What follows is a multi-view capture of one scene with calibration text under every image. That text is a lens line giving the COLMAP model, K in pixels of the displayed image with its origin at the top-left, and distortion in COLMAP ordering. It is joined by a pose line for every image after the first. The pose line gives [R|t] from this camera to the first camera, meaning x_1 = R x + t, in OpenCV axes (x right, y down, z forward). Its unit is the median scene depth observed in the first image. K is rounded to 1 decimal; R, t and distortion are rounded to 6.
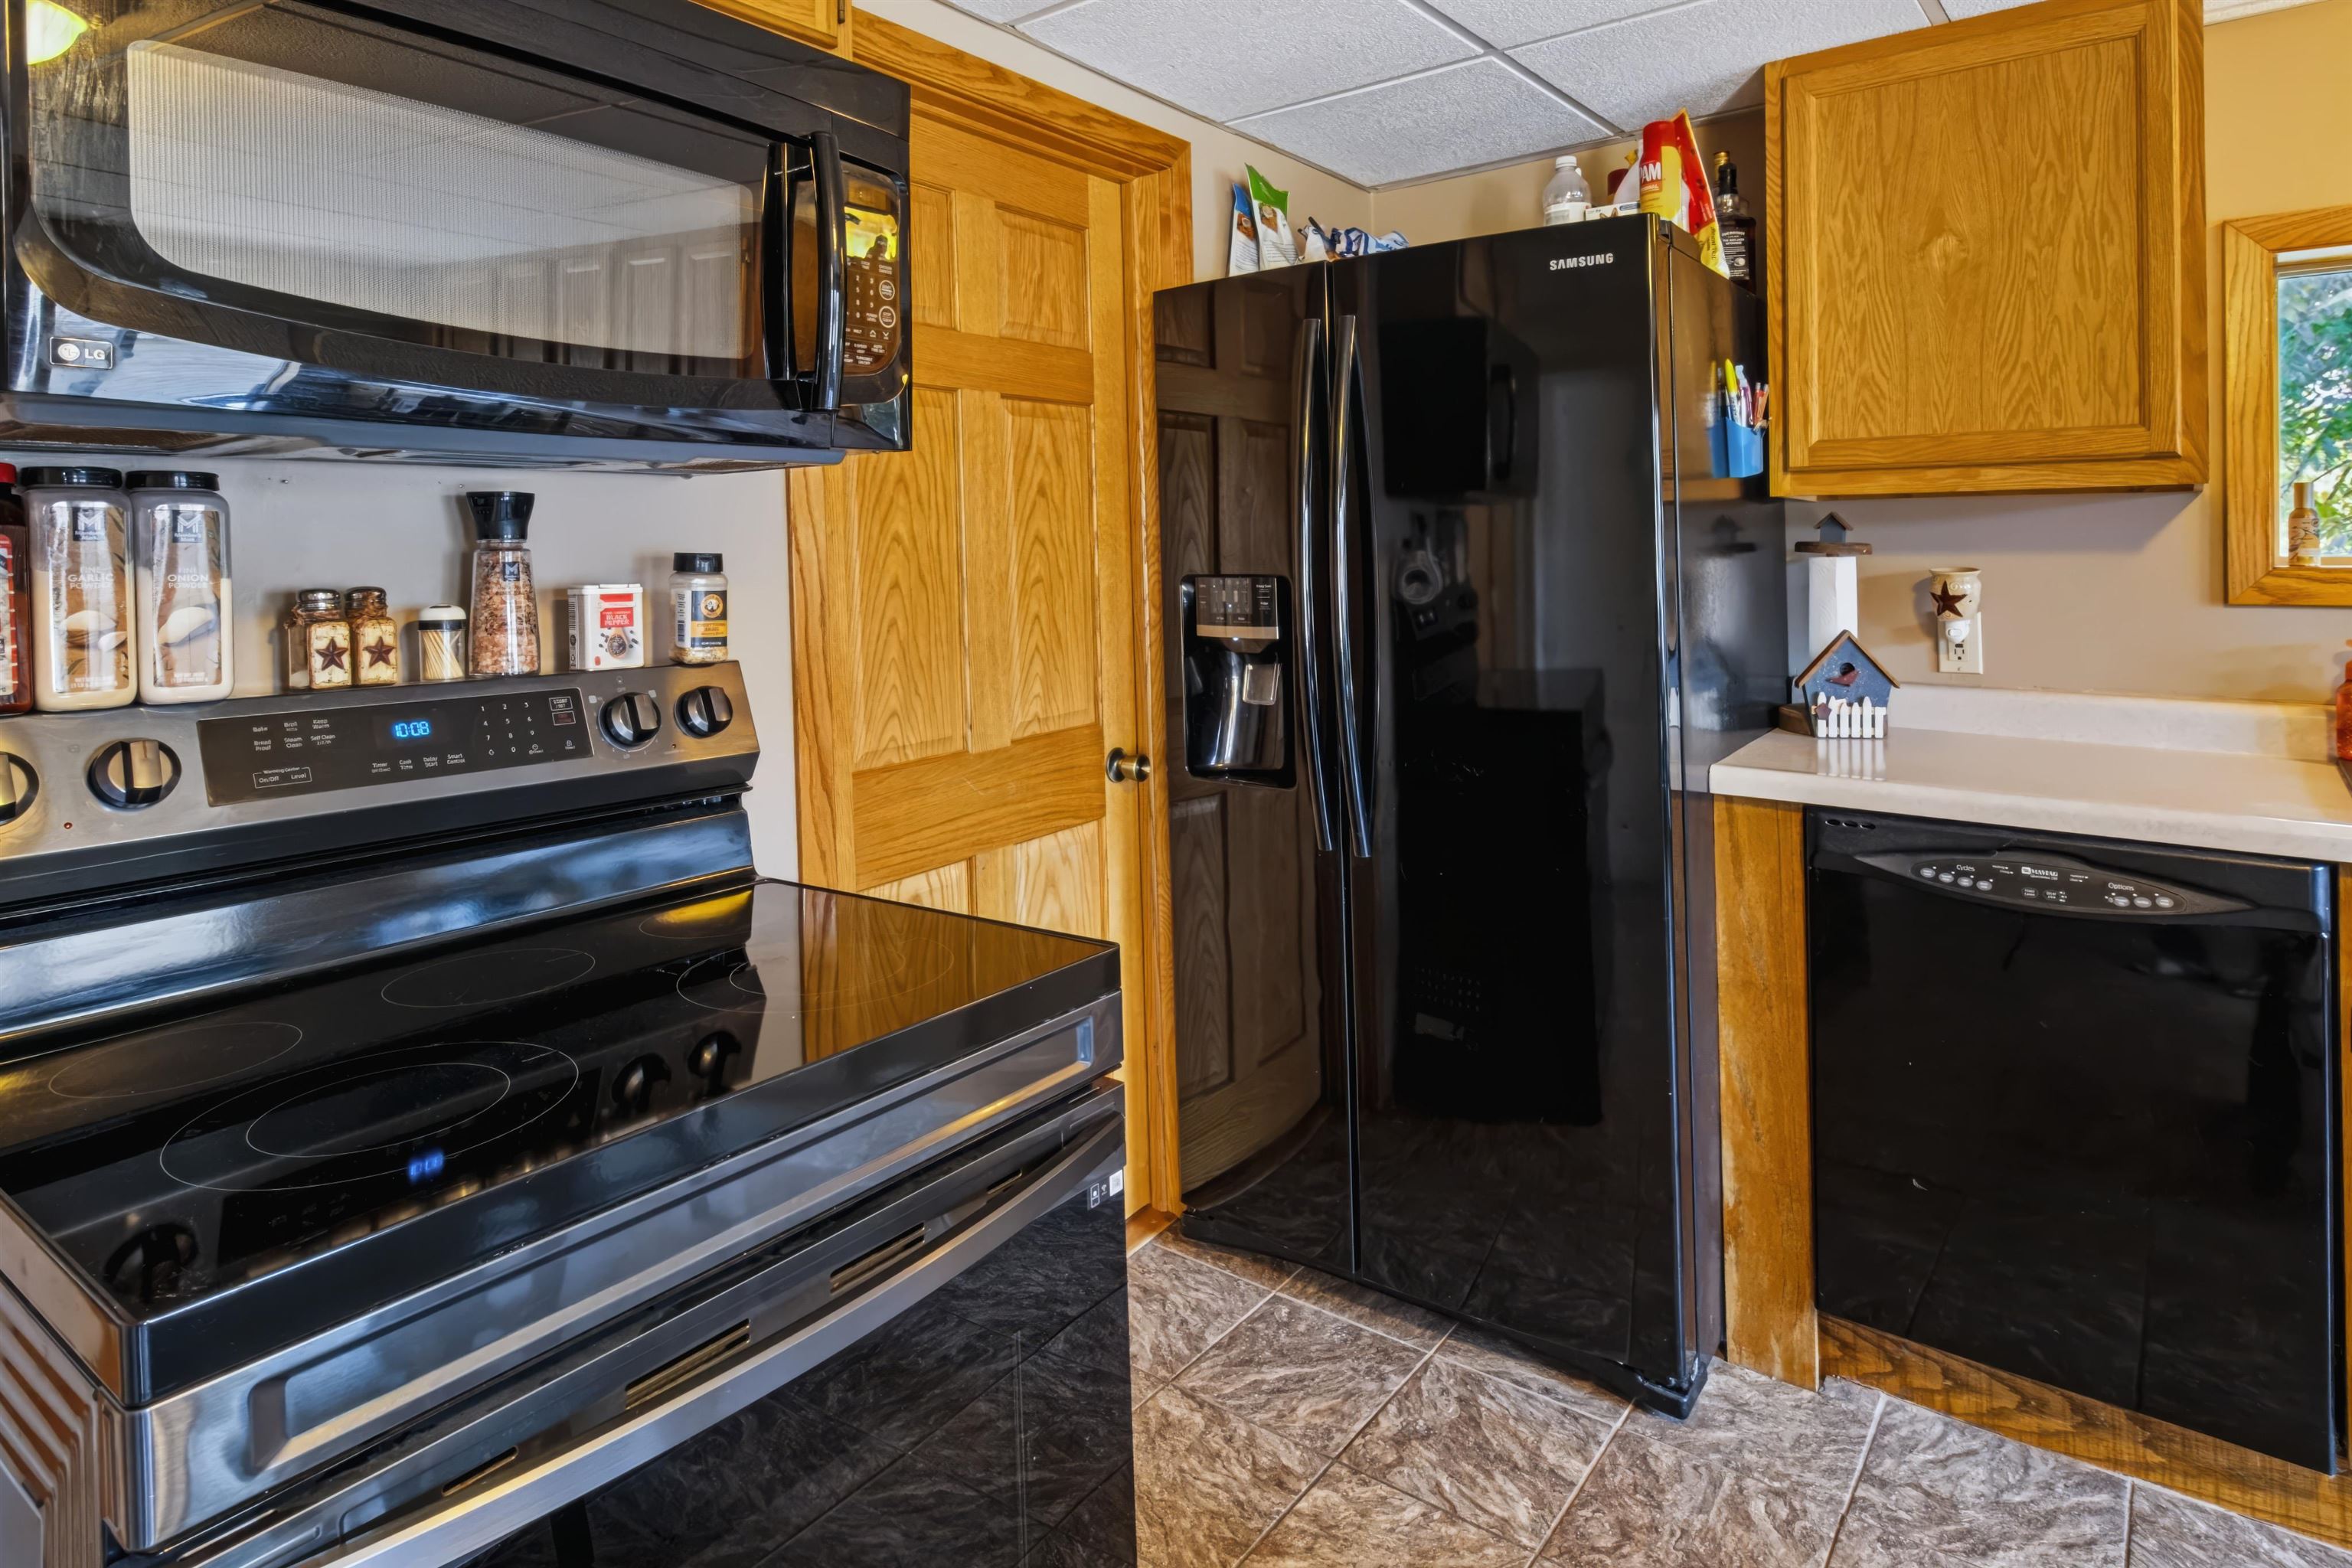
lens RADIAL K [[1300.0, 0, 1177.3], [0, 1300.0, 577.8], [0, 0, 1]] dist [0.004394, -0.002758]
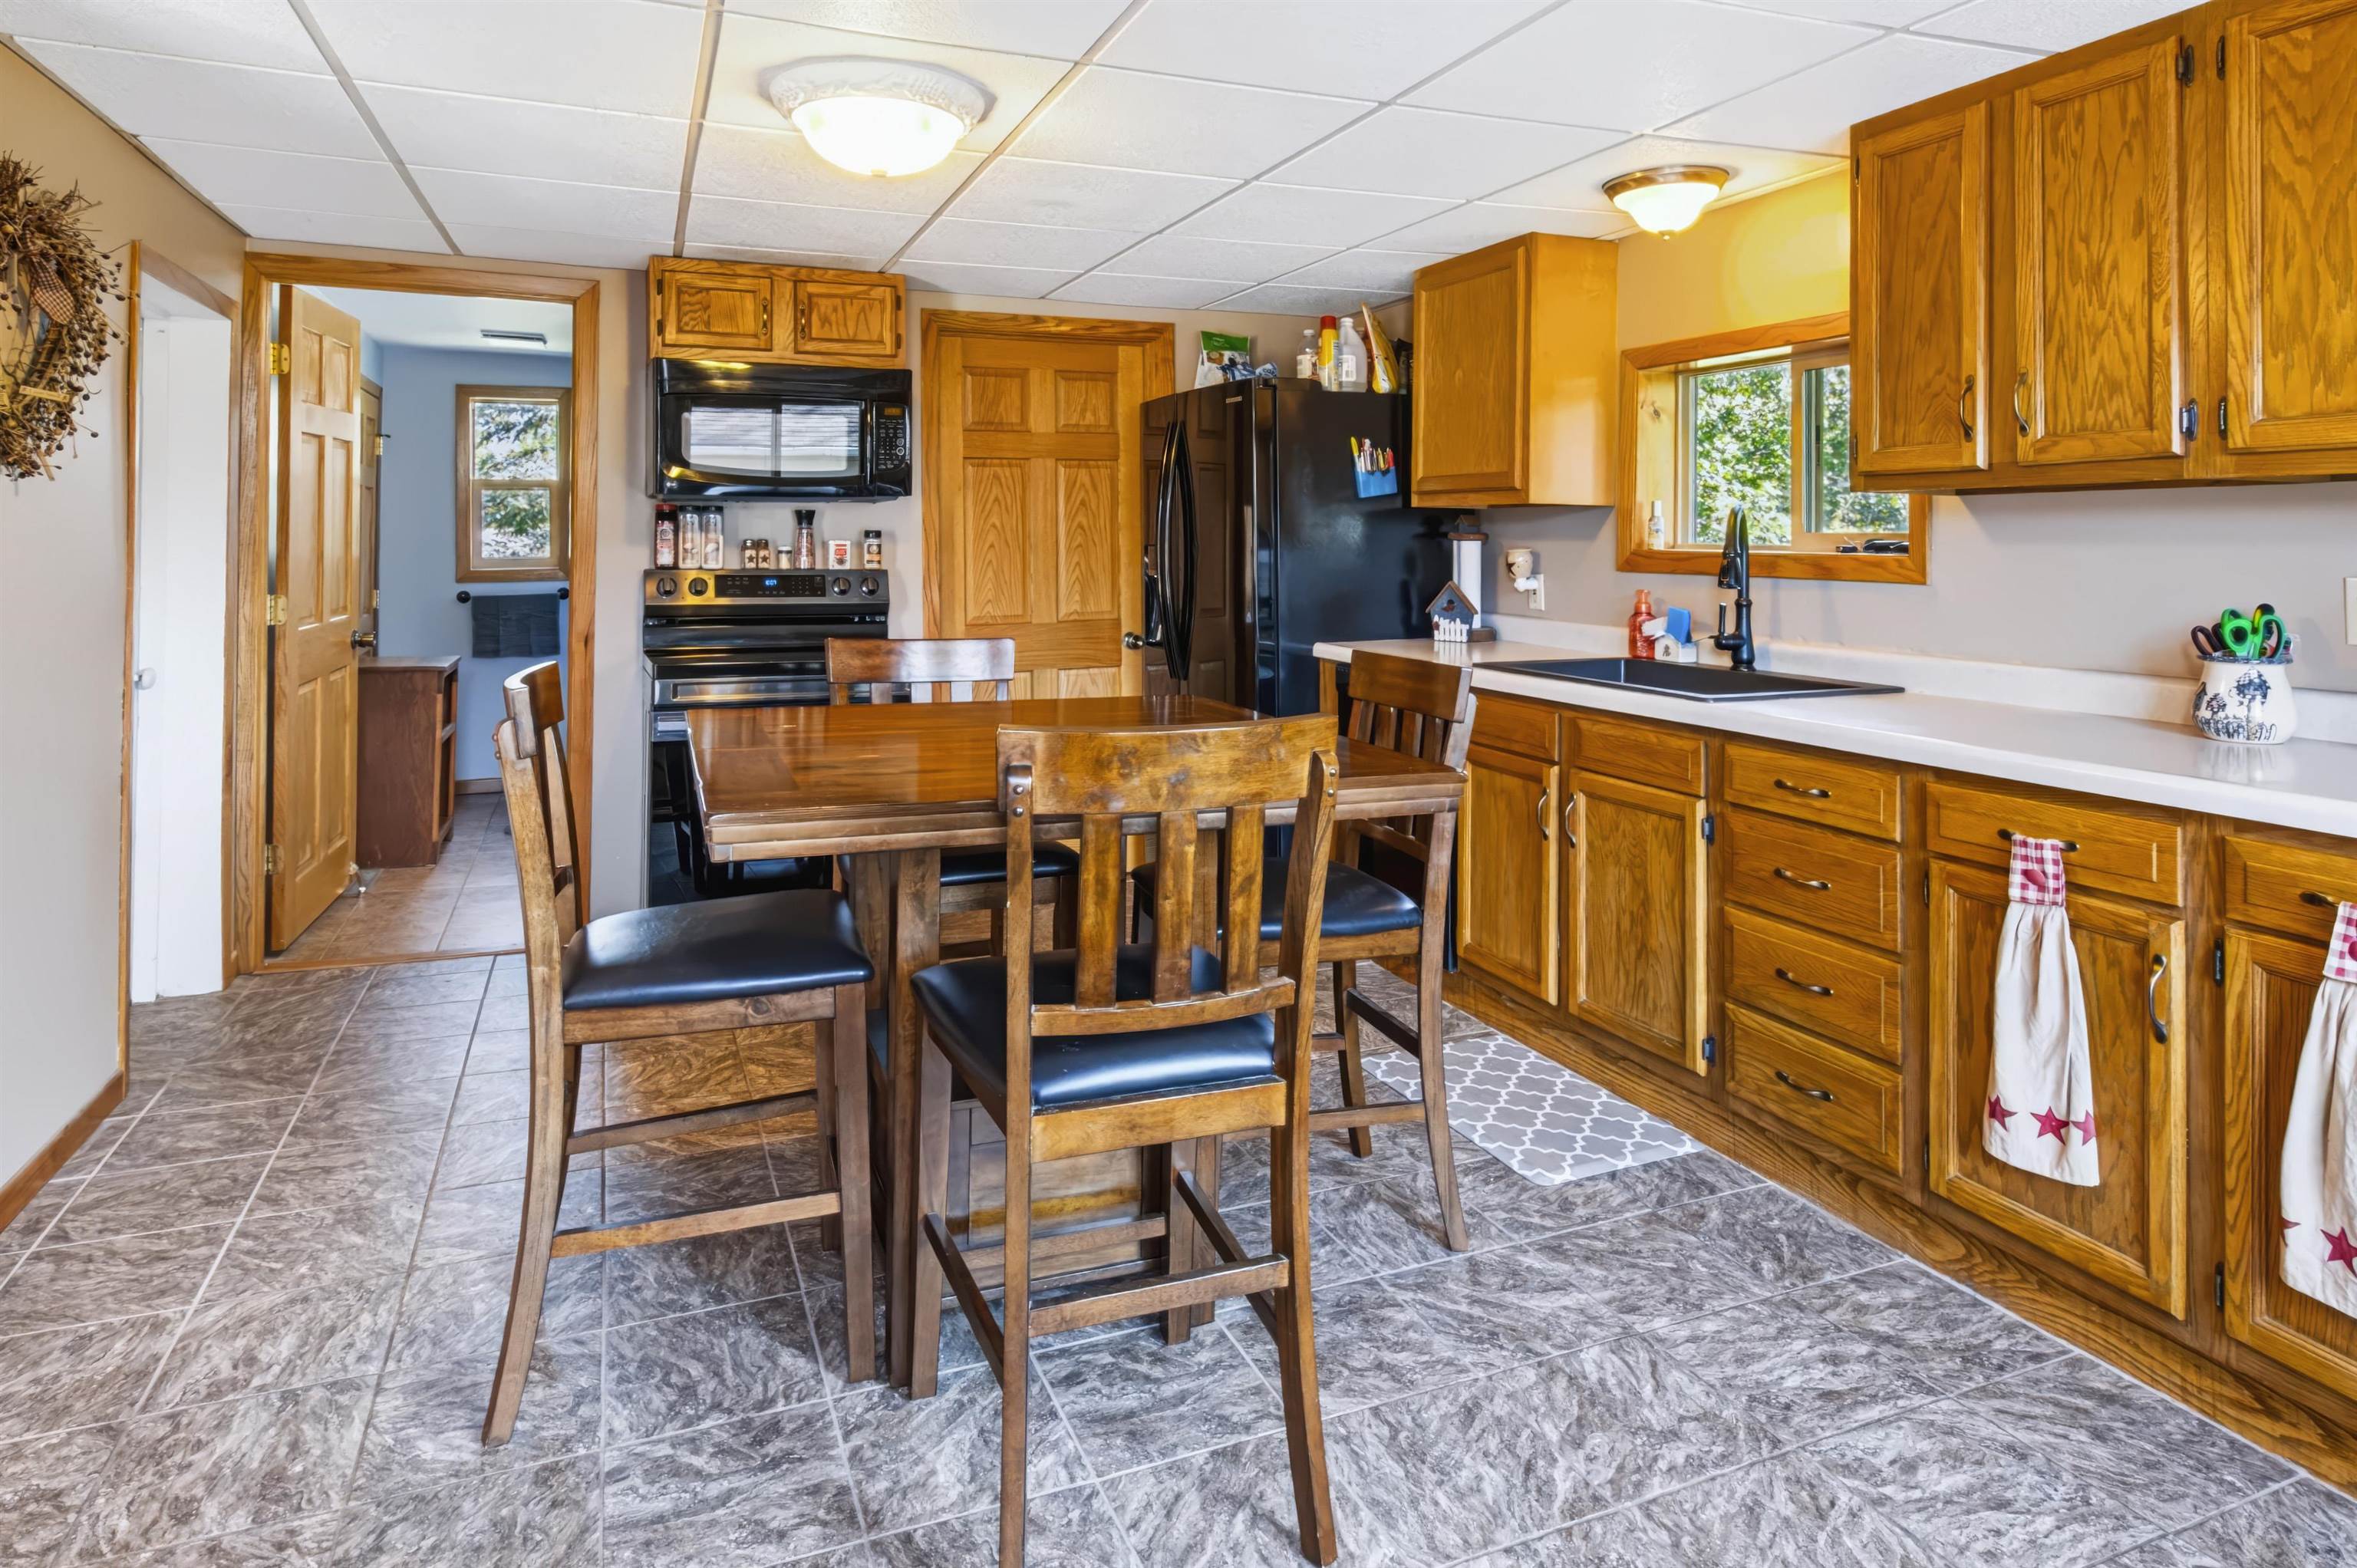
lens RADIAL K [[1382.1, 0, 1165.8], [0, 1382.1, 542.3], [0, 0, 1]] dist [0.005509, 0.001589]
pose [[0.861200, 0.016325, -0.508004, 1.247292], [-0.023085, 0.999709, -0.007007, 0.009638], [0.507742, 0.017762, 0.861326, -0.920313]]
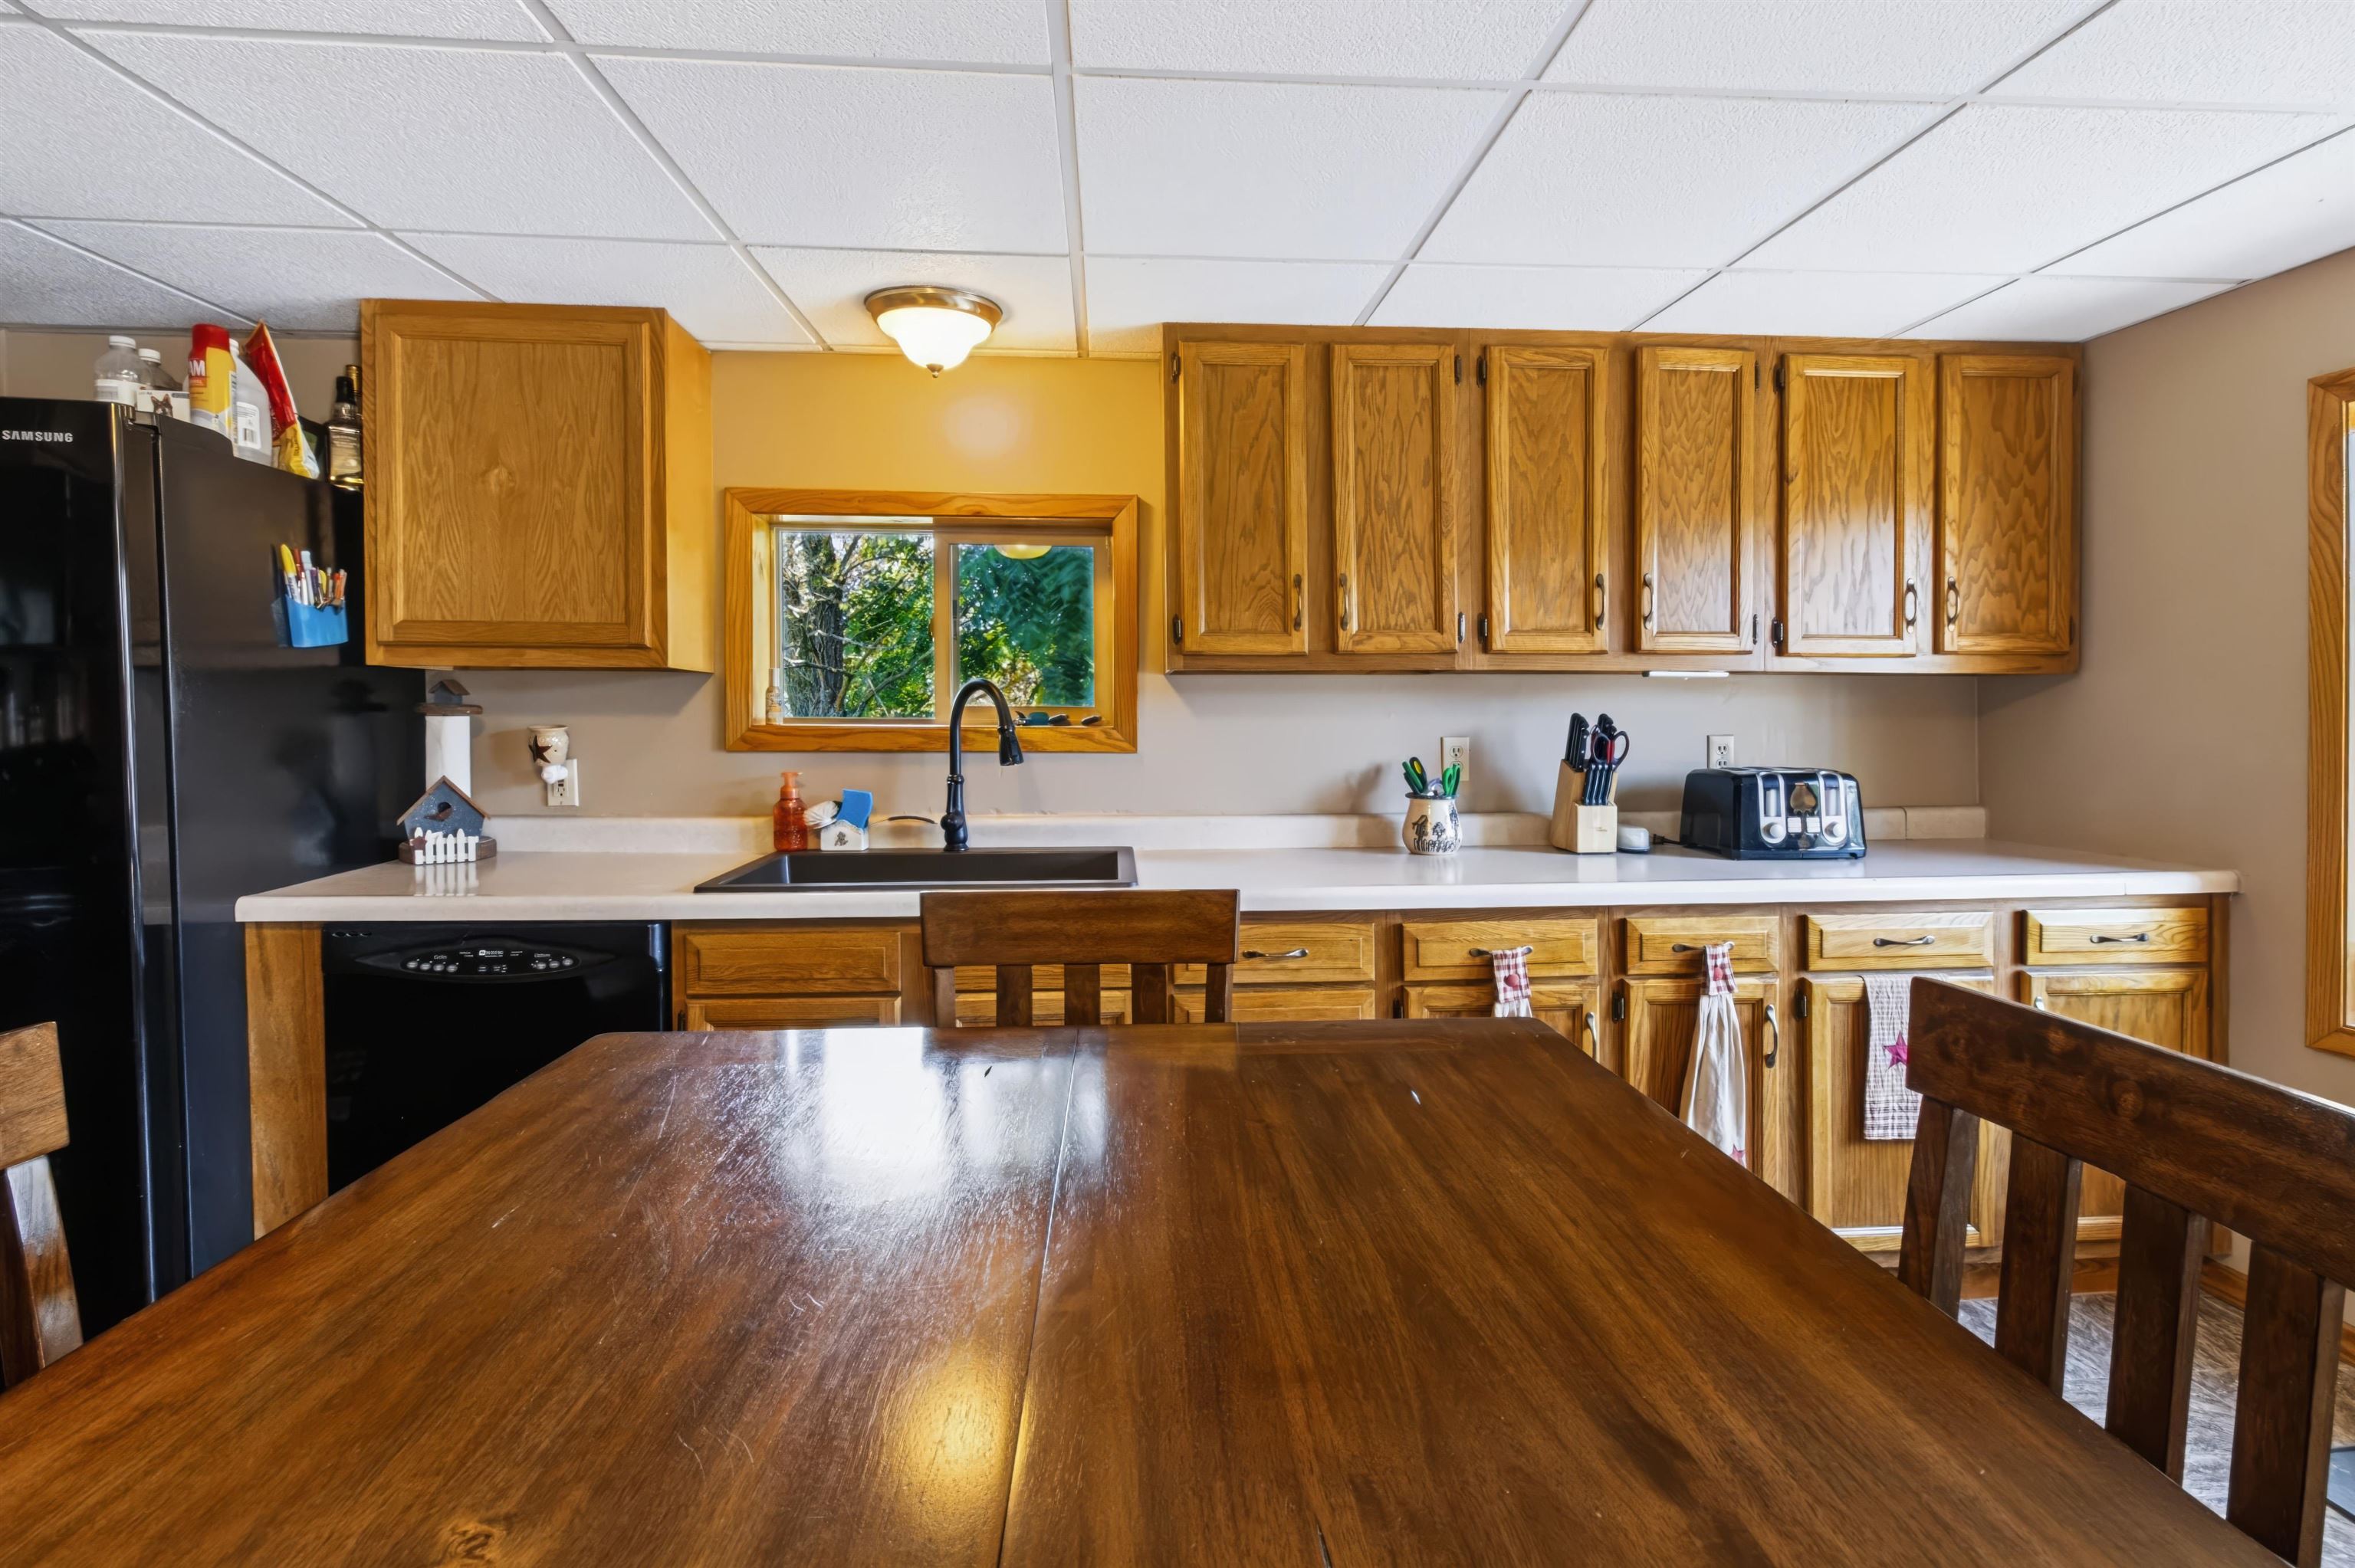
lens RADIAL K [[1131.4, 0, 1198.4], [0, 1131.4, 728.7], [0, 0, 1]] dist [0.006932, 0.001447]
pose [[0.739901, 0.000203, 0.672715, 0.351599], [0.002380, 0.999993, -0.002919, 0.000747], [-0.672711, 0.003761, 0.739896, -0.299979]]
